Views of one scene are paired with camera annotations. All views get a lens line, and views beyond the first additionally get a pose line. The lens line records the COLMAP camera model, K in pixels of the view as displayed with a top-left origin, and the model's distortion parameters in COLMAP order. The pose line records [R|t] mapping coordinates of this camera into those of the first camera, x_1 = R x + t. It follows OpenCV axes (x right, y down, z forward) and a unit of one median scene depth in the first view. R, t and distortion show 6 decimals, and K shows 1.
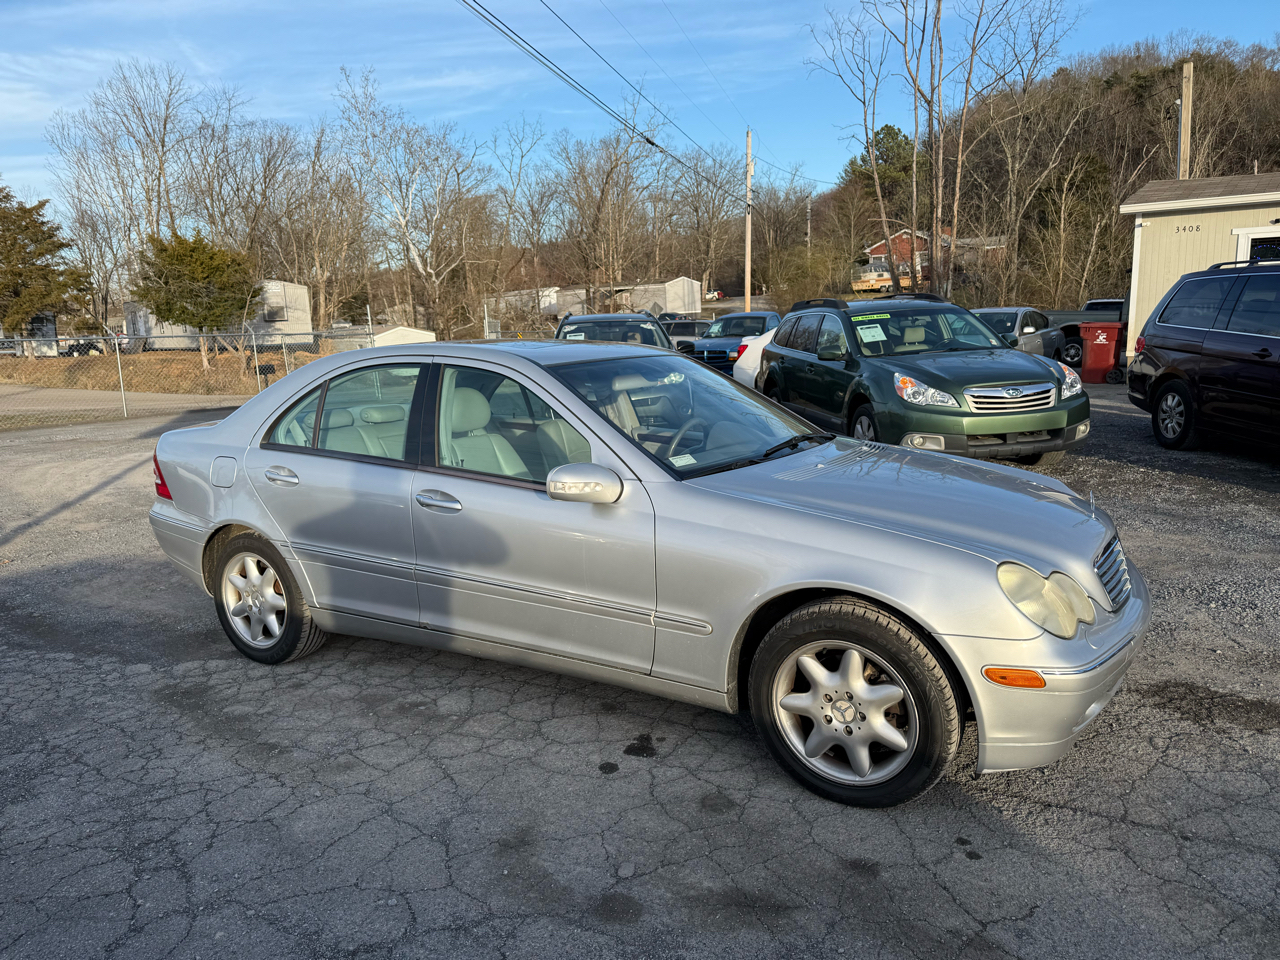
lens RADIAL K [[894.1, 0, 648.9], [0, 894.1, 516.2], [0, 0, 1]] dist [0.043510, -0.049877]
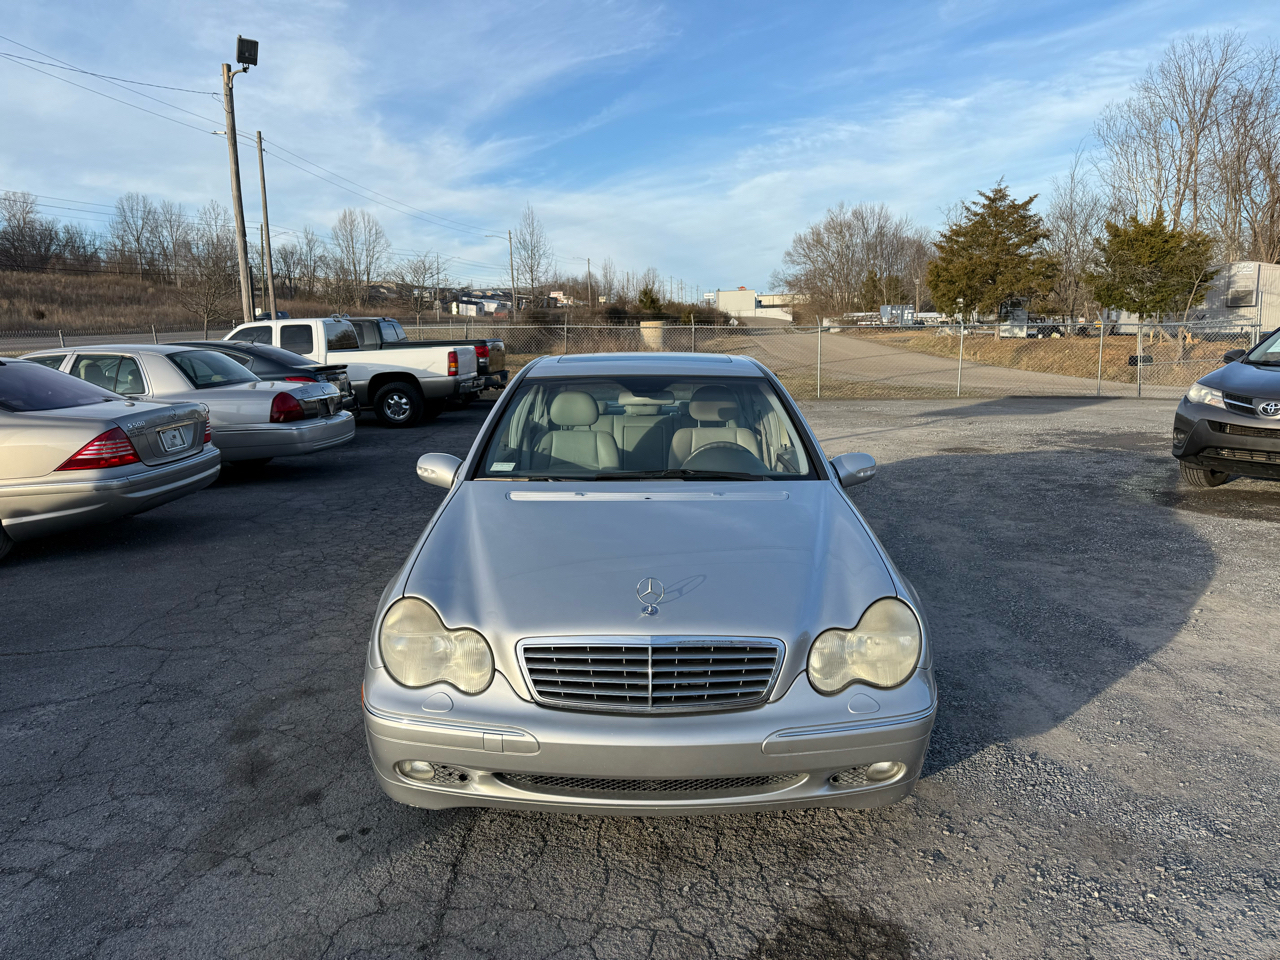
lens RADIAL K [[893.8, 0, 625.7], [0, 893.8, 531.6], [0, 0, 1]] dist [-0.005271, -0.009440]
pose [[0.499789, 0.210834, -0.840095, 0.080120], [-0.178601, 0.974164, 0.138227, -0.012150], [0.847534, 0.080957, 0.524531, 0.038496]]
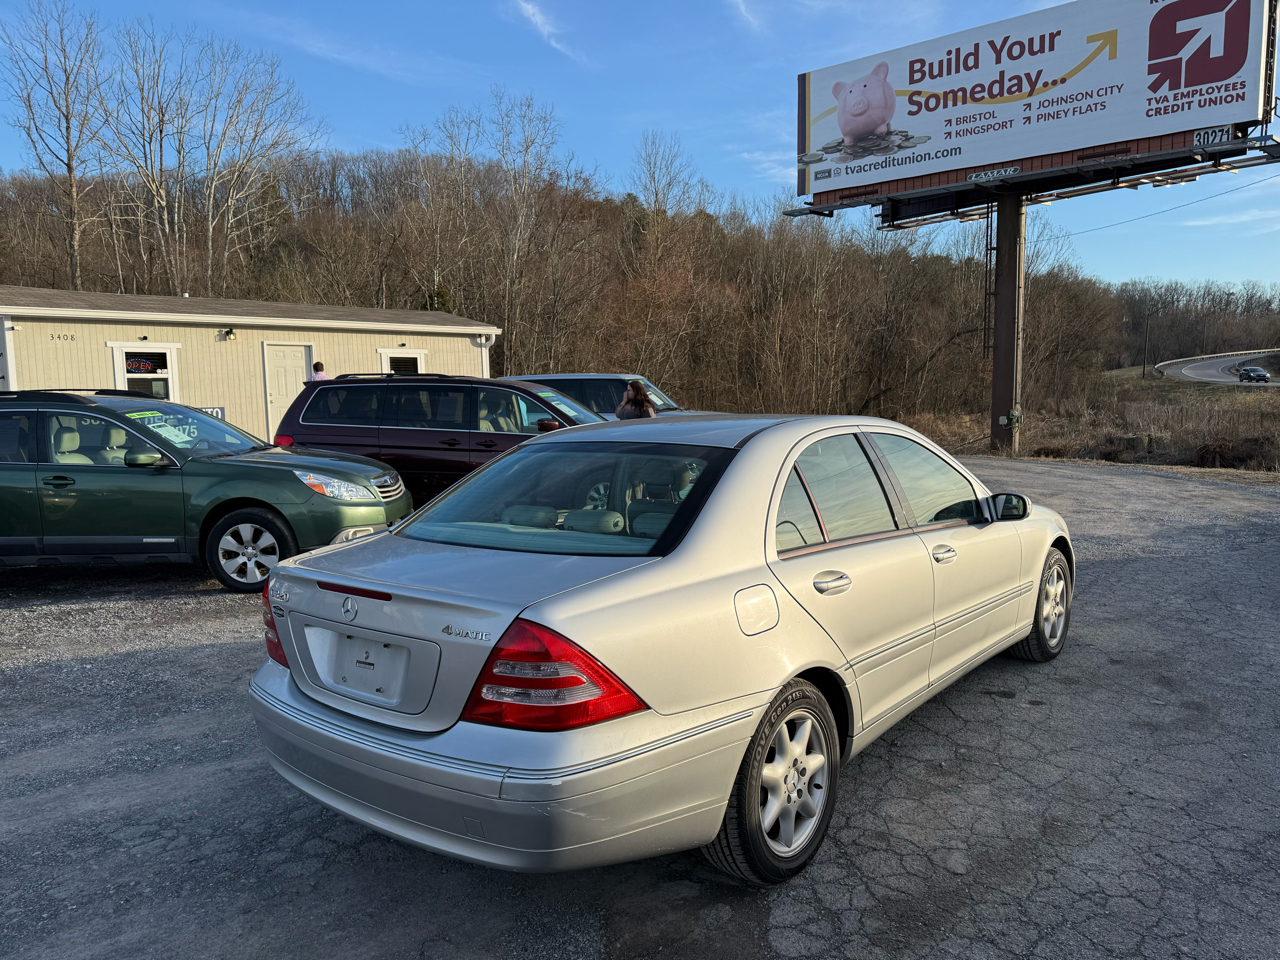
lens RADIAL K [[894.1, 0, 648.9], [0, 894.1, 516.2], [0, 0, 1]] dist [0.043510, -0.049877]
pose [[0.142576, -0.099580, 0.984762, -0.107687], [0.225617, 0.972003, 0.065624, -0.016961], [-0.963727, 0.212822, 0.161051, 0.093272]]
